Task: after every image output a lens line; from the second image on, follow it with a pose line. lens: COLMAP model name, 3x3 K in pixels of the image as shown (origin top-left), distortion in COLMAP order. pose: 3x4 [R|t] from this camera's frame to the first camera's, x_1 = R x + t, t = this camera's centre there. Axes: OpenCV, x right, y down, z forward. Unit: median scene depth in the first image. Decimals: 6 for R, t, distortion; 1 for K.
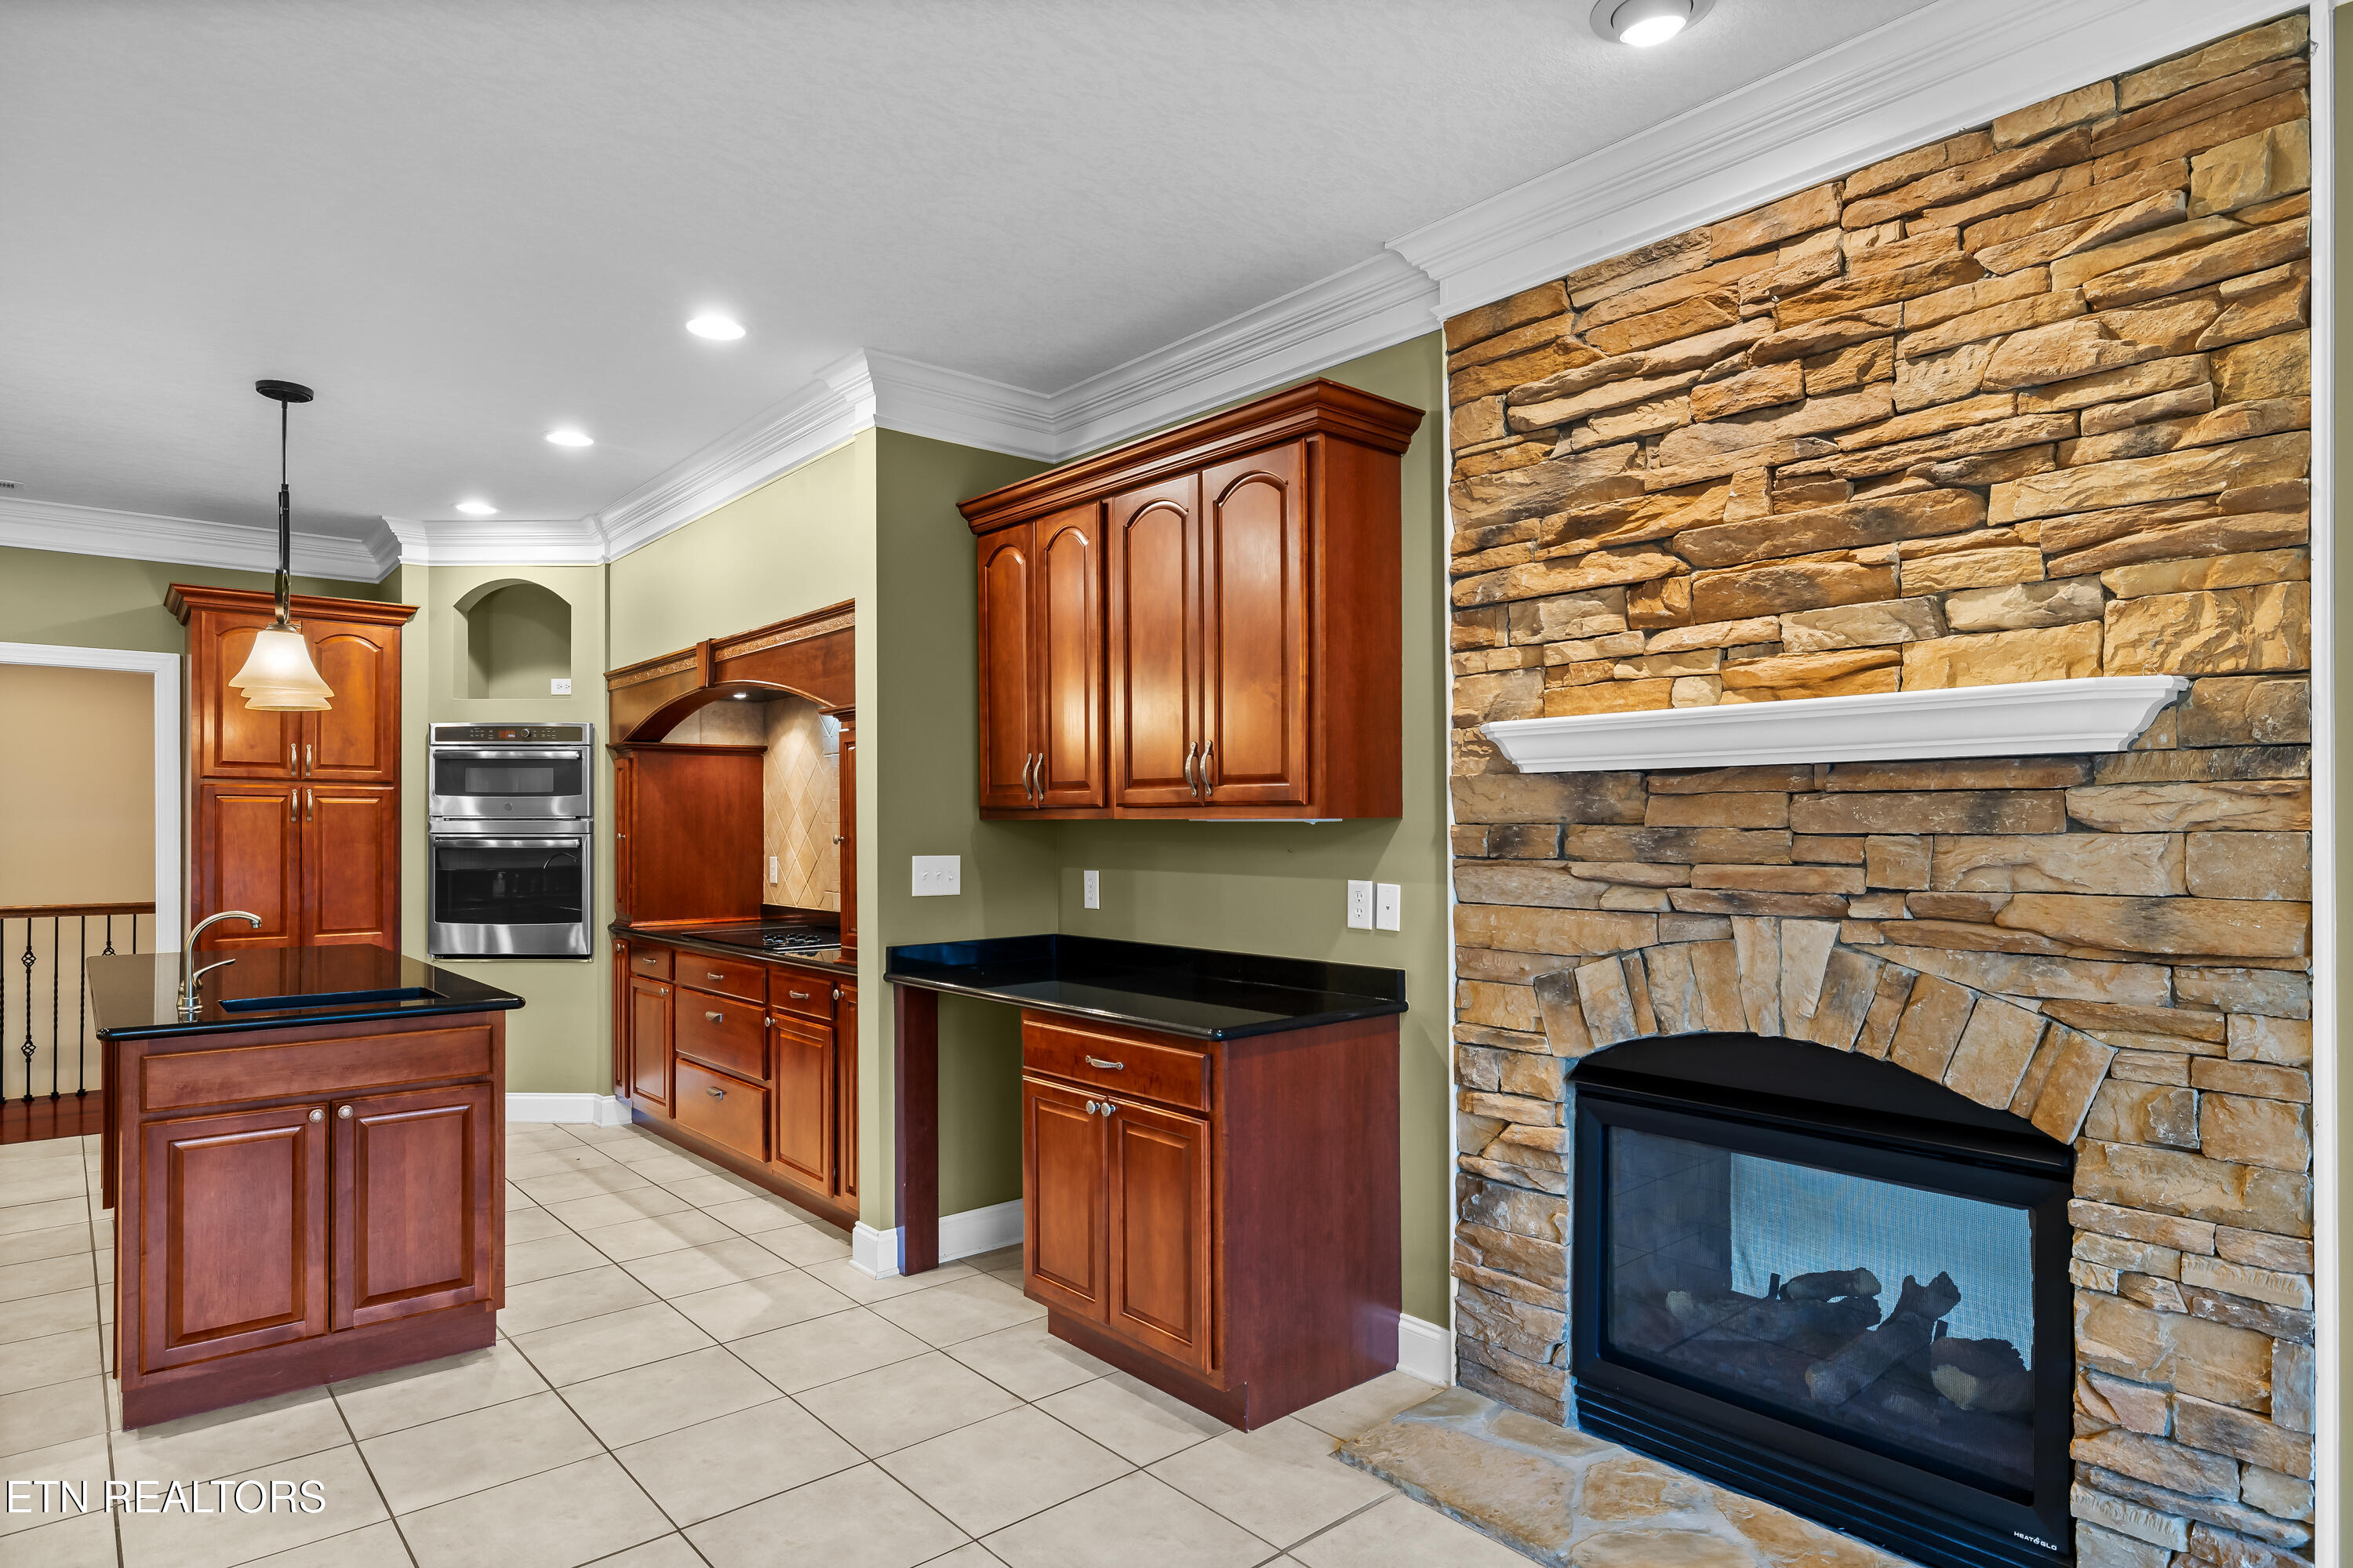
lens RADIAL K [[1292.4, 0, 1183.9], [0, 1292.4, 821.3], [0, 0, 1]] dist [-0.002155, -0.000903]
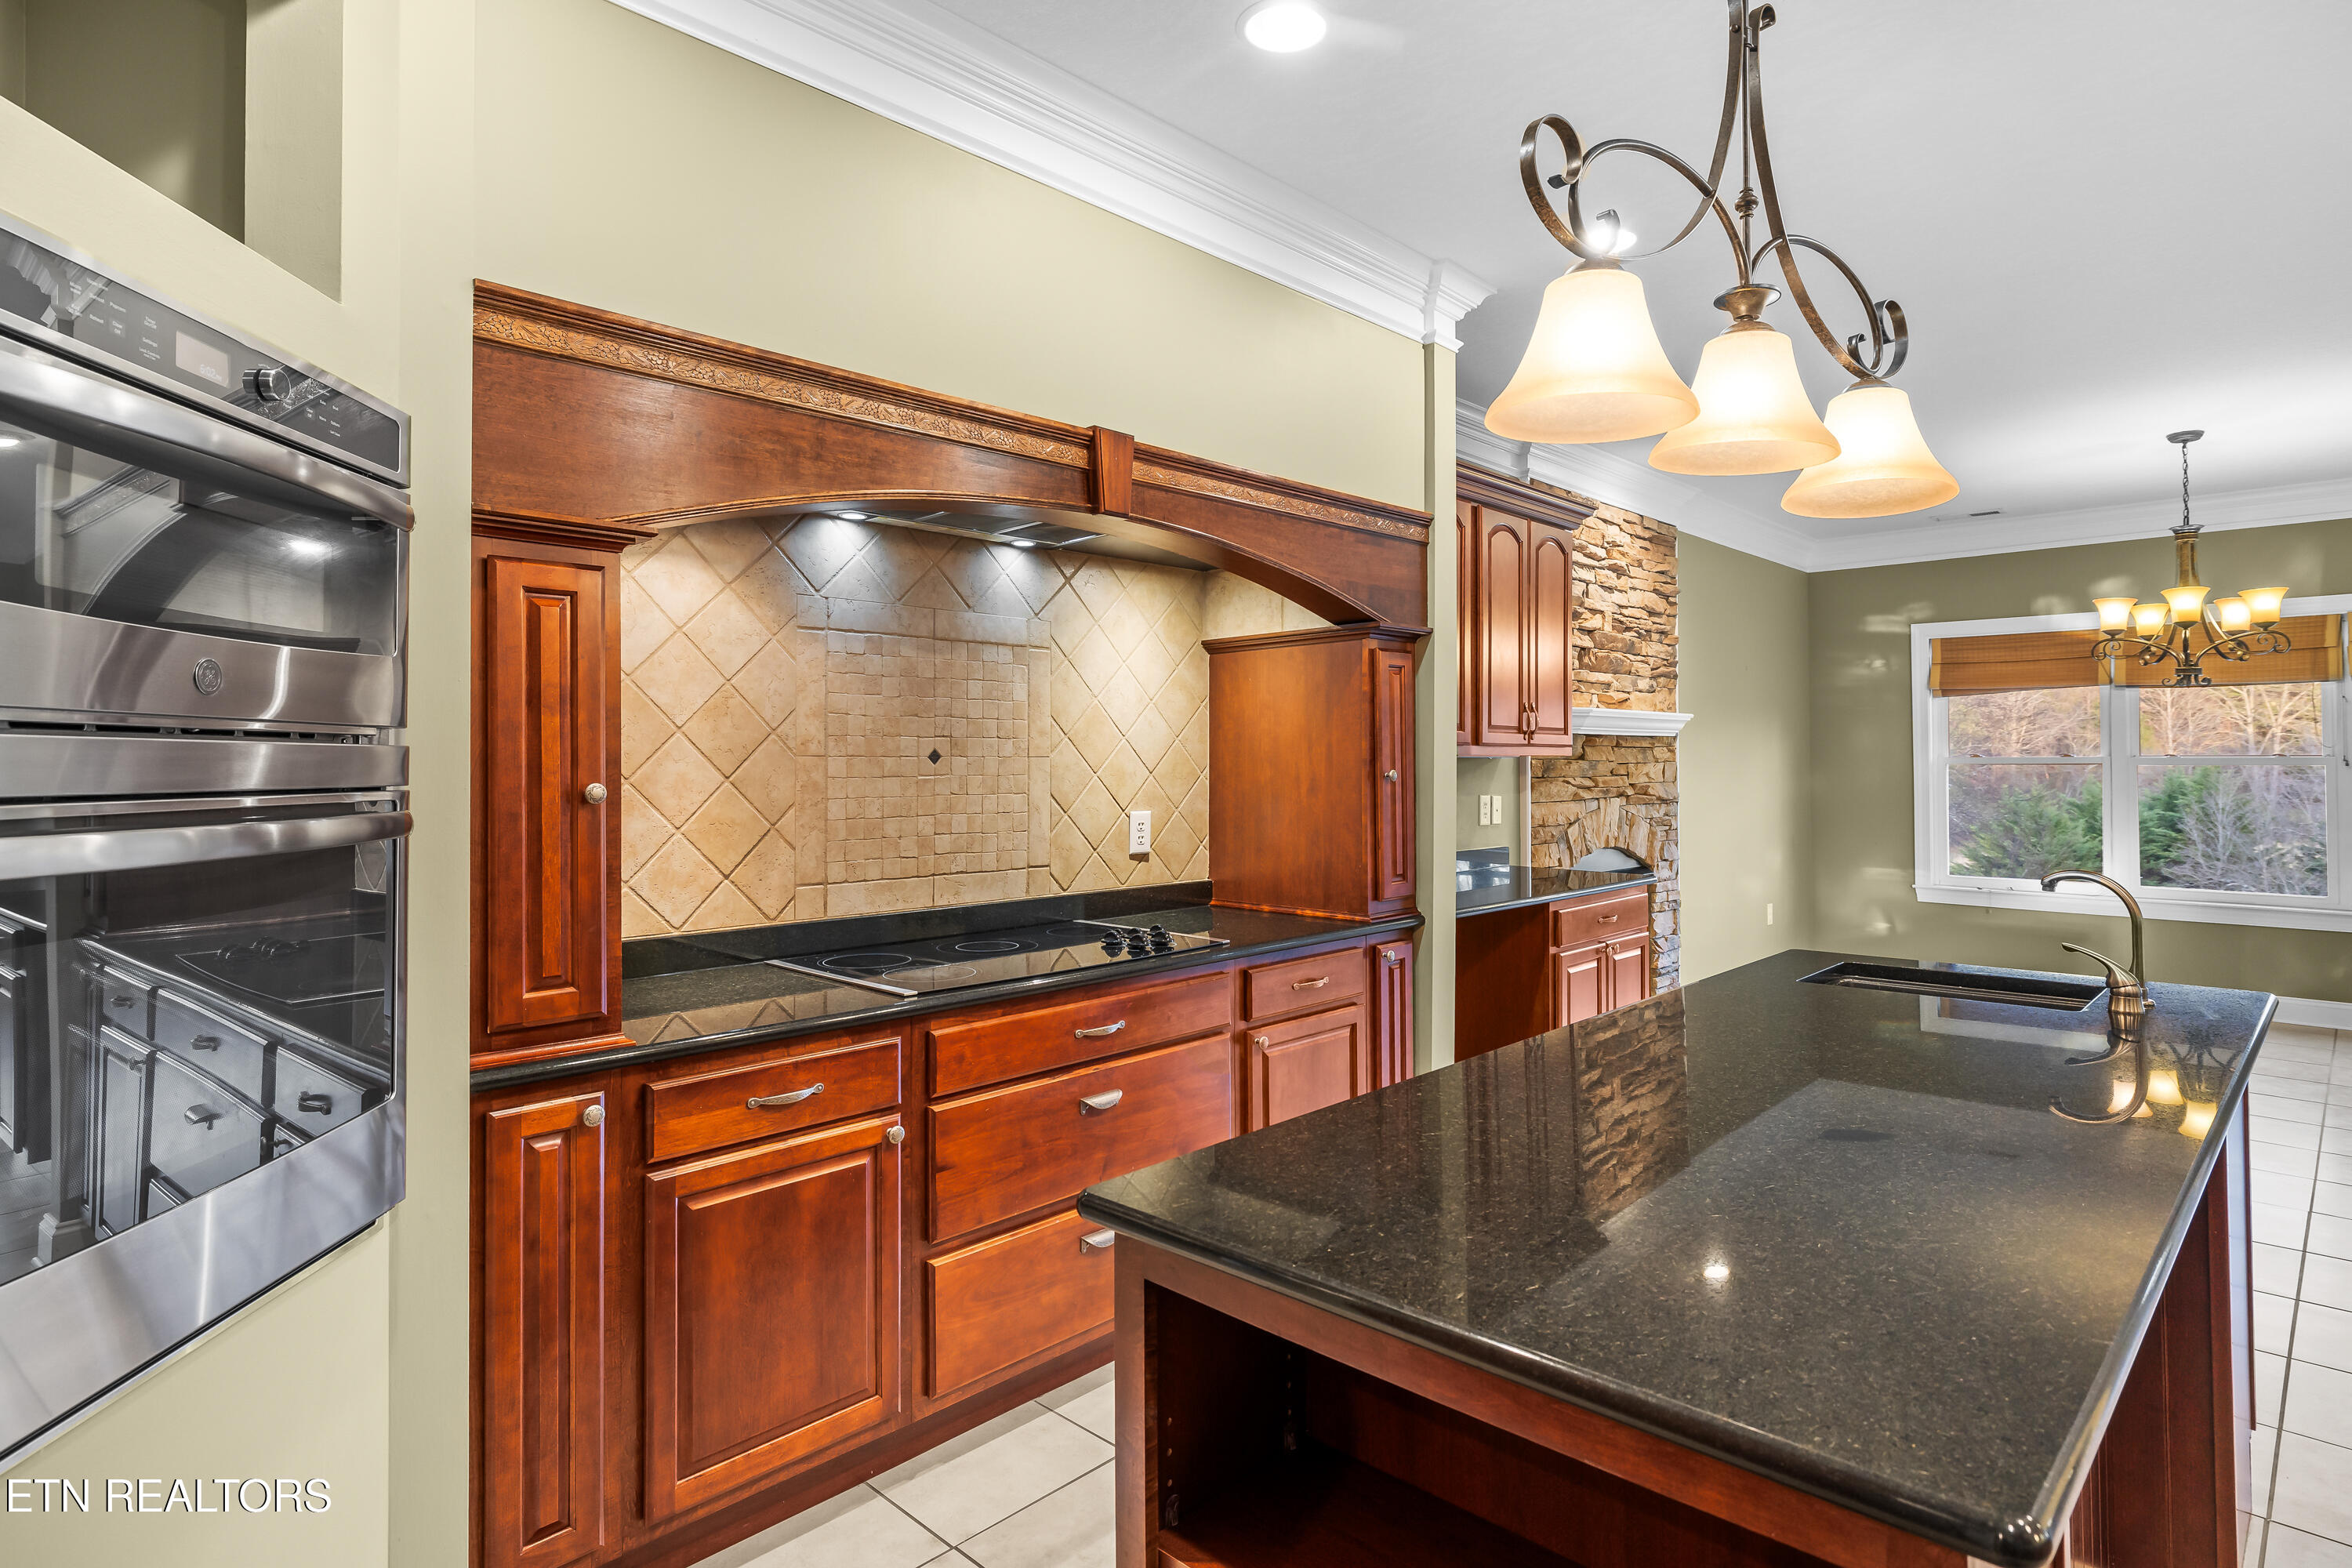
lens RADIAL K [[1248.2, 0, 1181.1], [0, 1248.2, 737.8], [0, 0, 1]] dist [-0.000900, -0.001504]
pose [[-0.092070, 0.019942, 0.995553, -1.486476], [-0.000689, 0.999798, -0.020091, 0.007392], [-0.995752, -0.002535, -0.092038, 1.662228]]
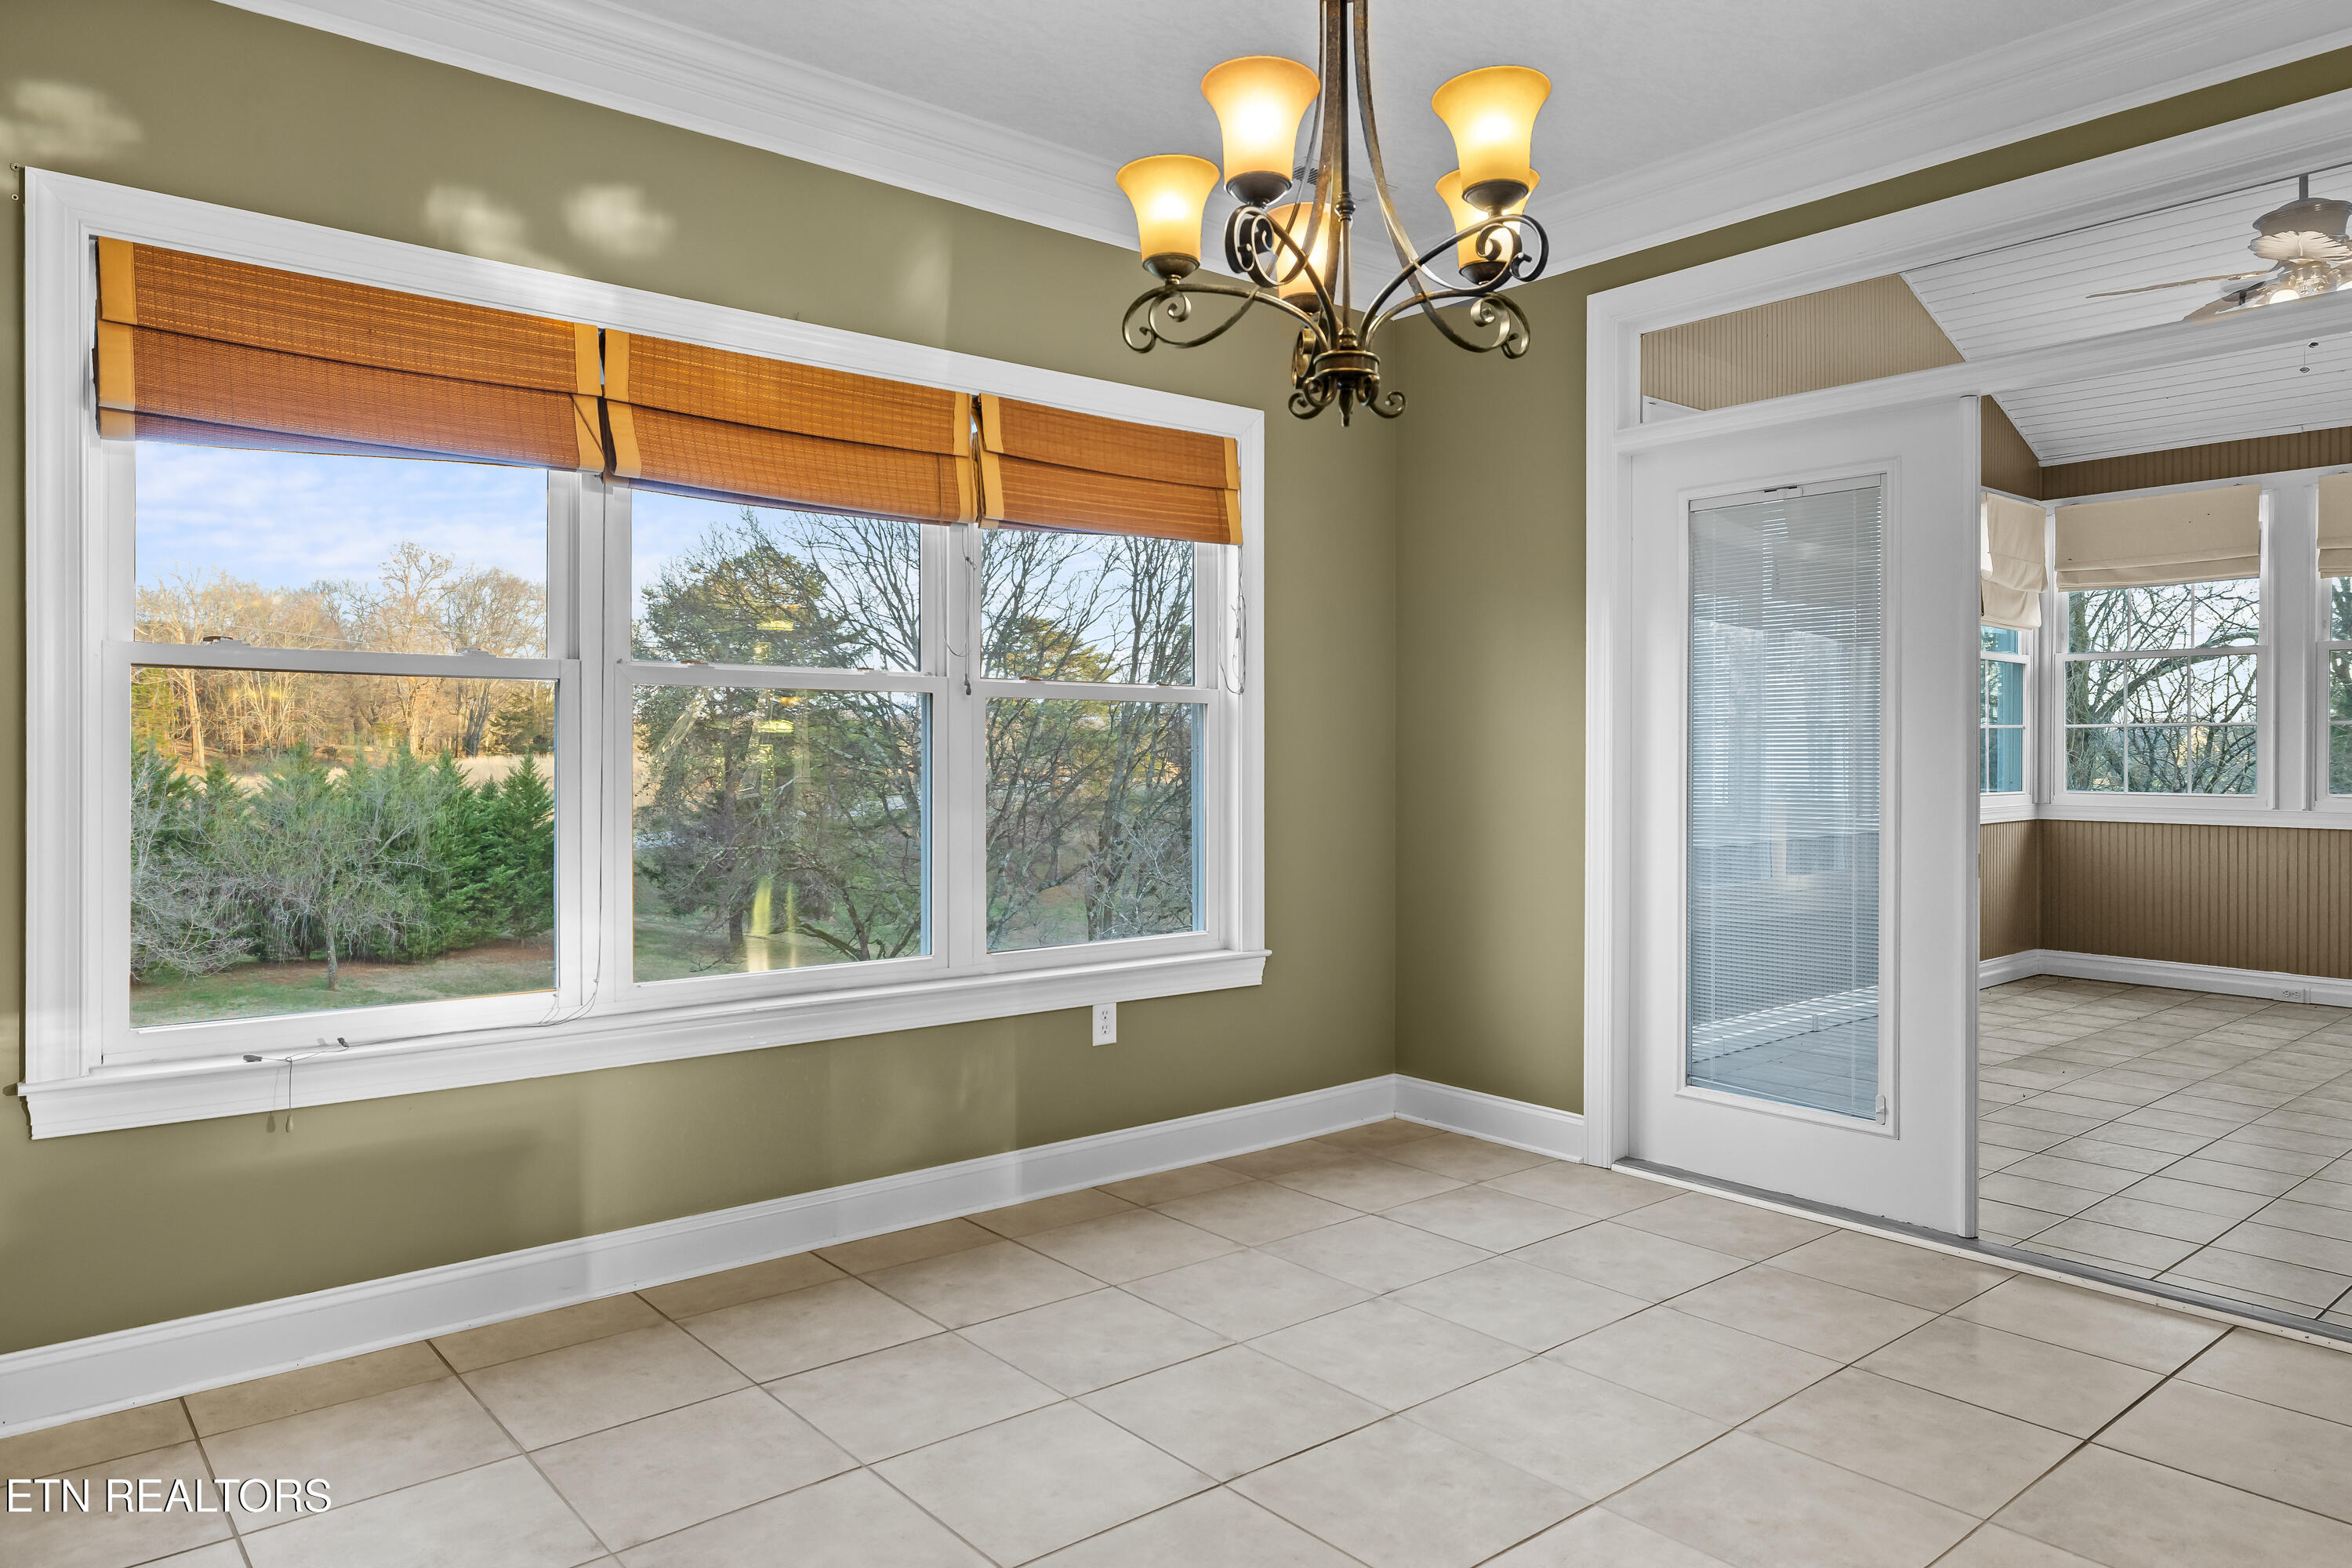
lens RADIAL K [[1500.0, 0, 1174.4], [0, 1500.0, 763.1], [0, 0, 1]] dist [-0.002116, -0.001758]
pose [[-0.999847, -0.000733, 0.017501, 0.221762], [-0.000677, 0.999995, 0.003210, 0.065497], [-0.017503, 0.003198, -0.999842, 0.799746]]
